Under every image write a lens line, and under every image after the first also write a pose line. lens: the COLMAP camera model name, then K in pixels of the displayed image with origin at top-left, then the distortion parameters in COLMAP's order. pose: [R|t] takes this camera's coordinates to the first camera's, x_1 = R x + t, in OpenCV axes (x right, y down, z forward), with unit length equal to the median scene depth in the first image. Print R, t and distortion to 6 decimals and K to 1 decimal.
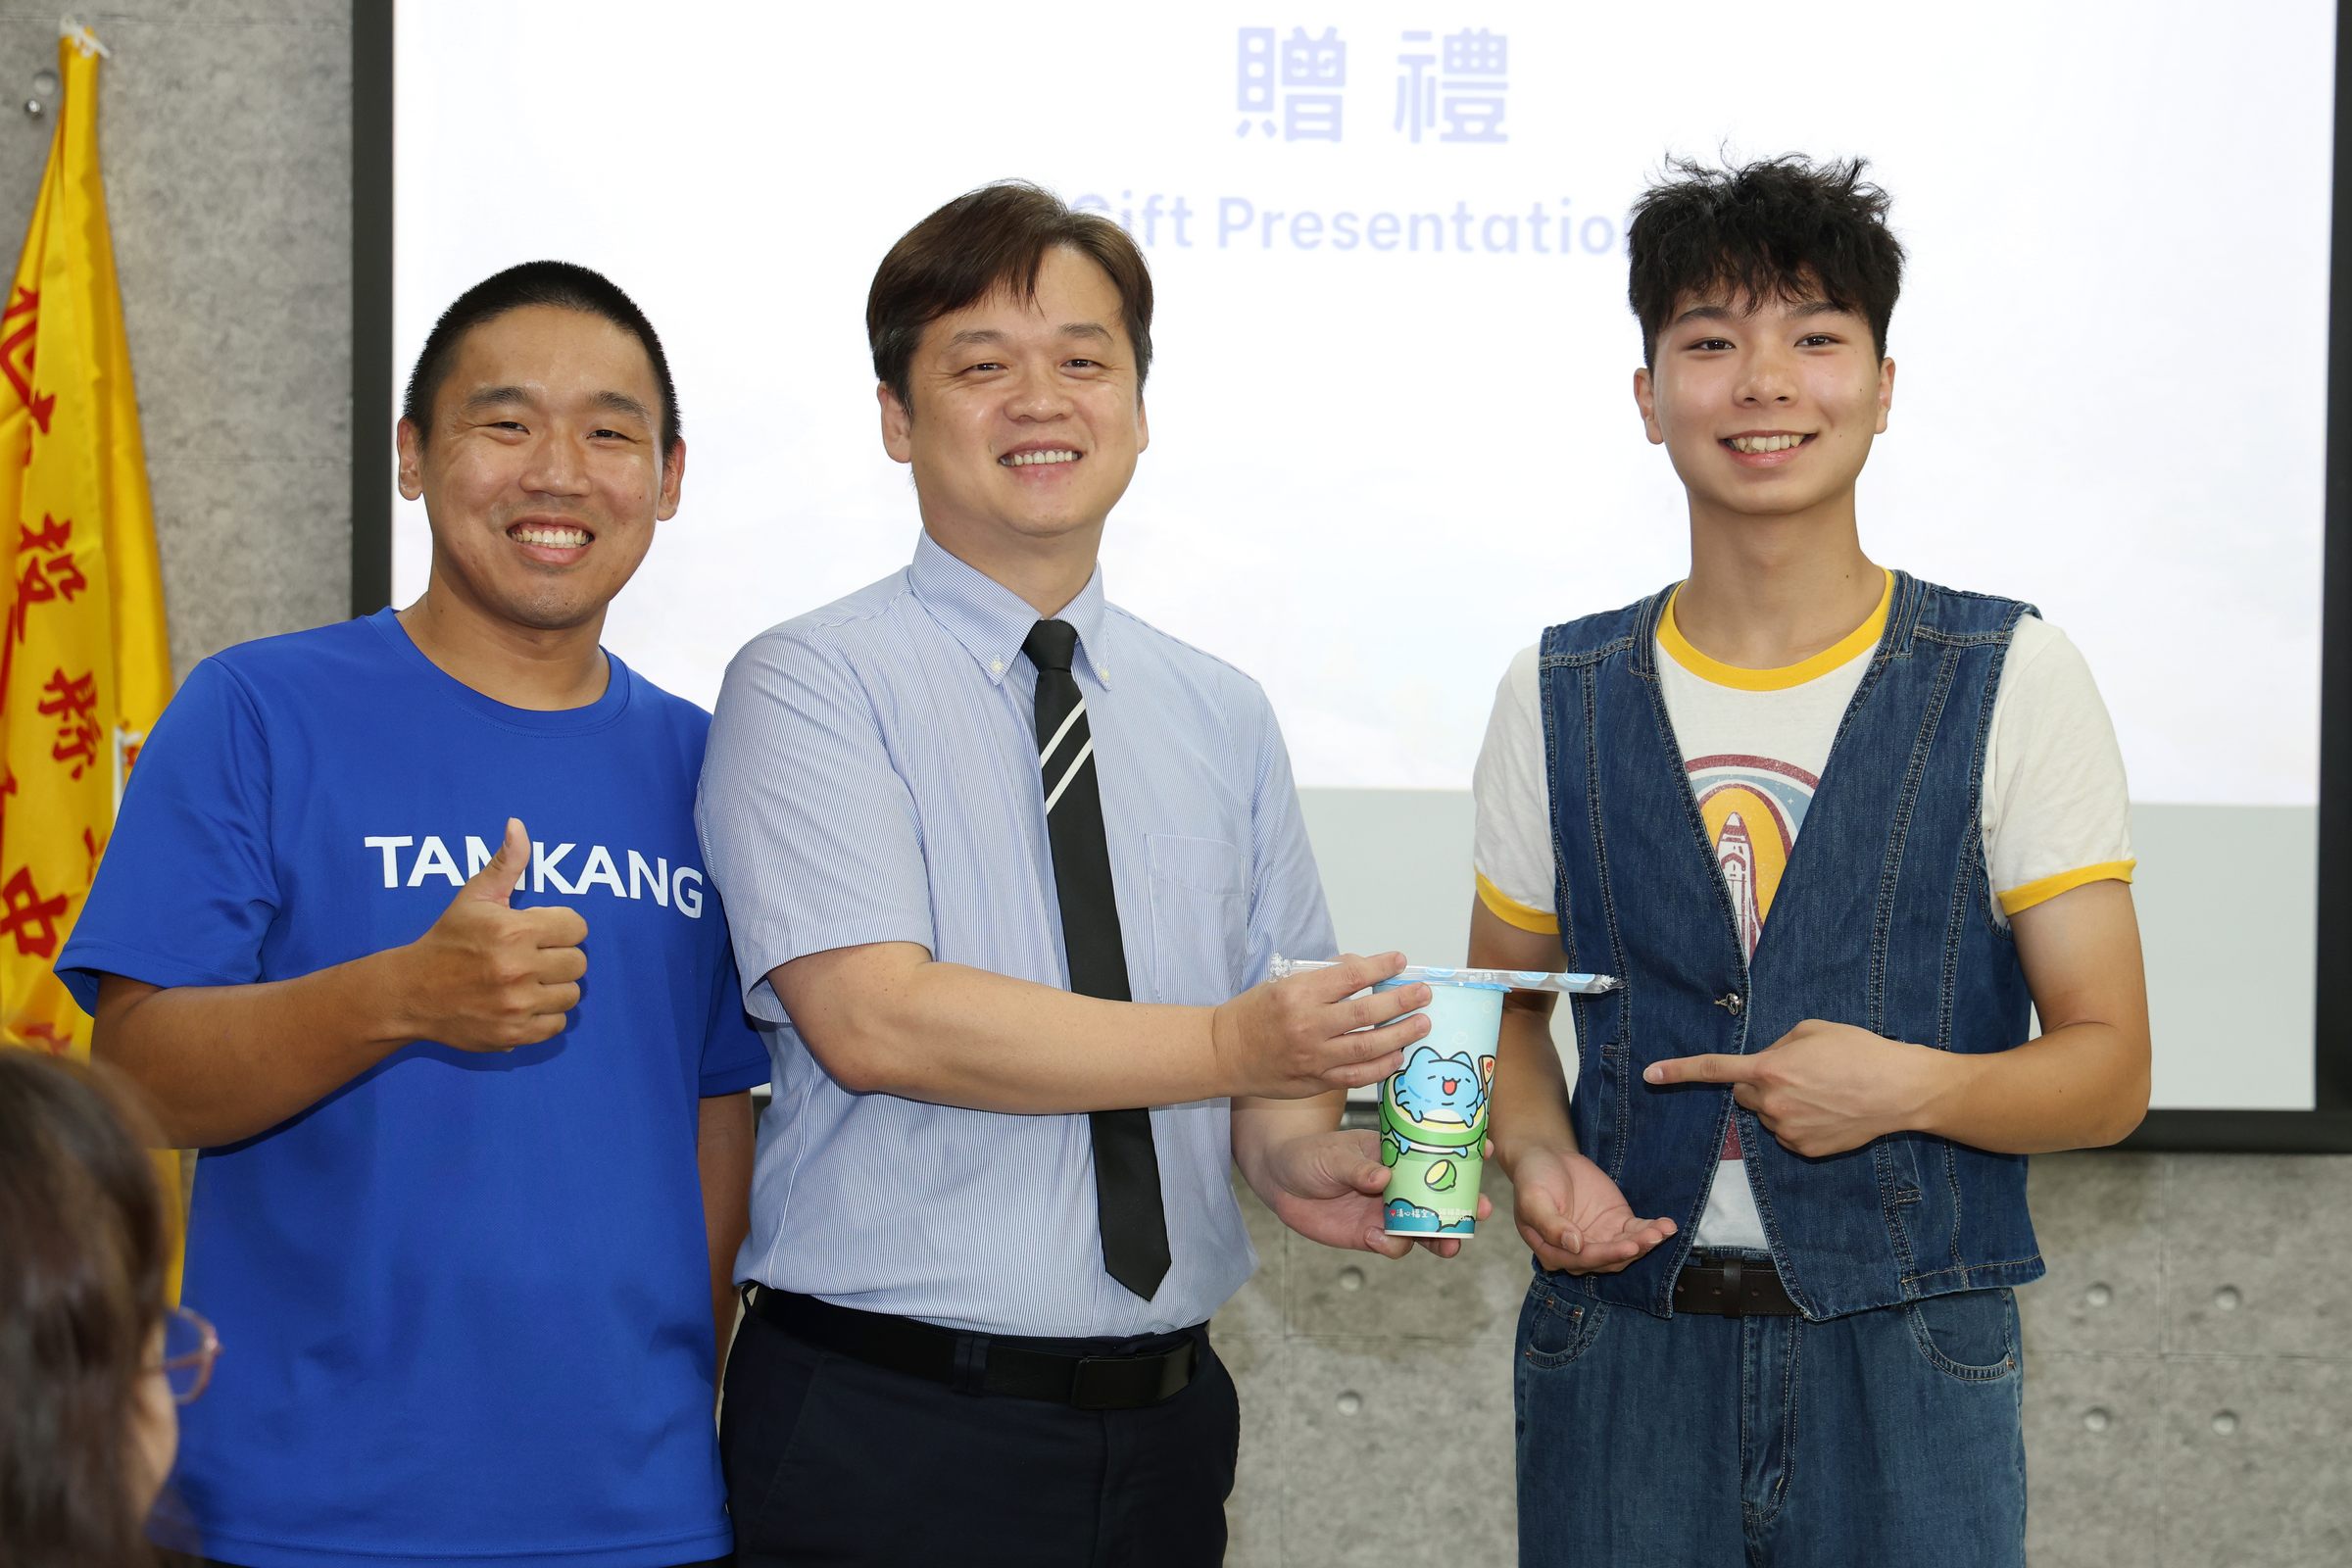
lens RADIAL K [[4062.1, 0, 1187.9], [0, 4062.1, 716.9], [0, 0, 1]] dist [0.164708, 0.000000]
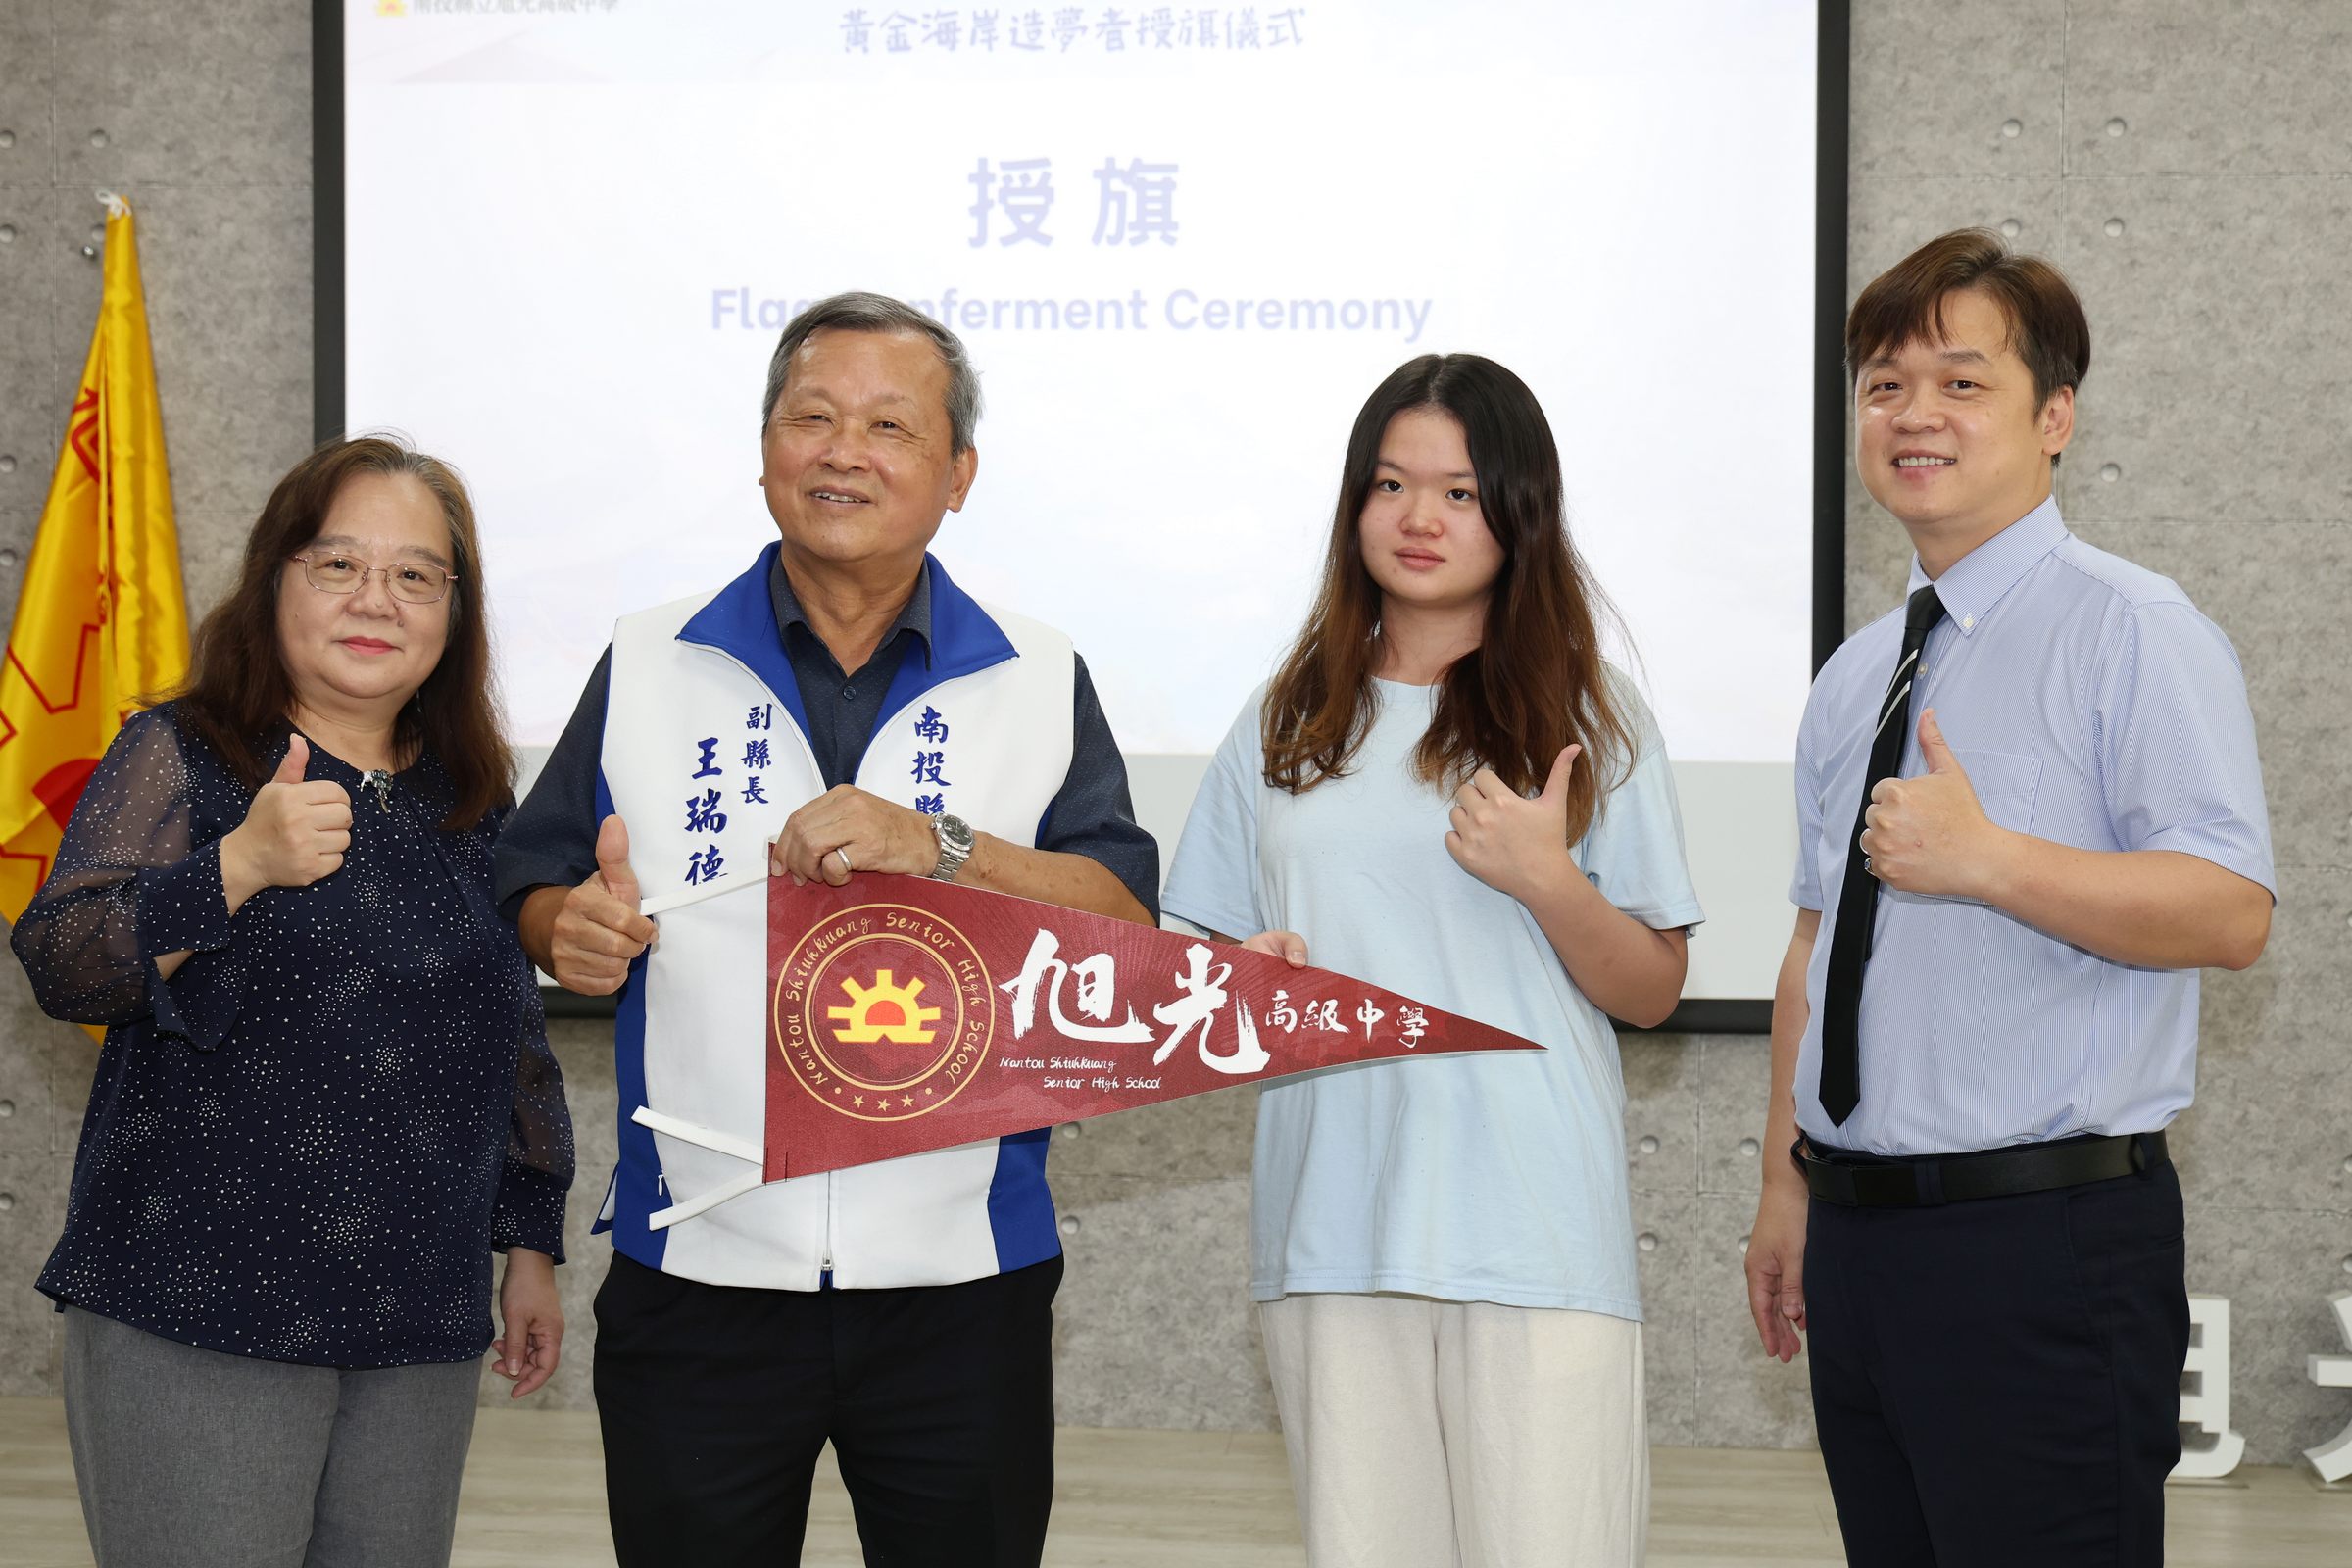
lens RADIAL K [[3197.7, 0, 1176.8], [0, 3197.7, 772.6], [0, 0, 1]] dist [0.030964, 0.000000]
pose [[0.989190, -0.006697, -0.146488, 0.223889], [0.009838, 0.999737, 0.020728, 0.004073], [0.146310, -0.021945, 0.988995, 0.005588]]
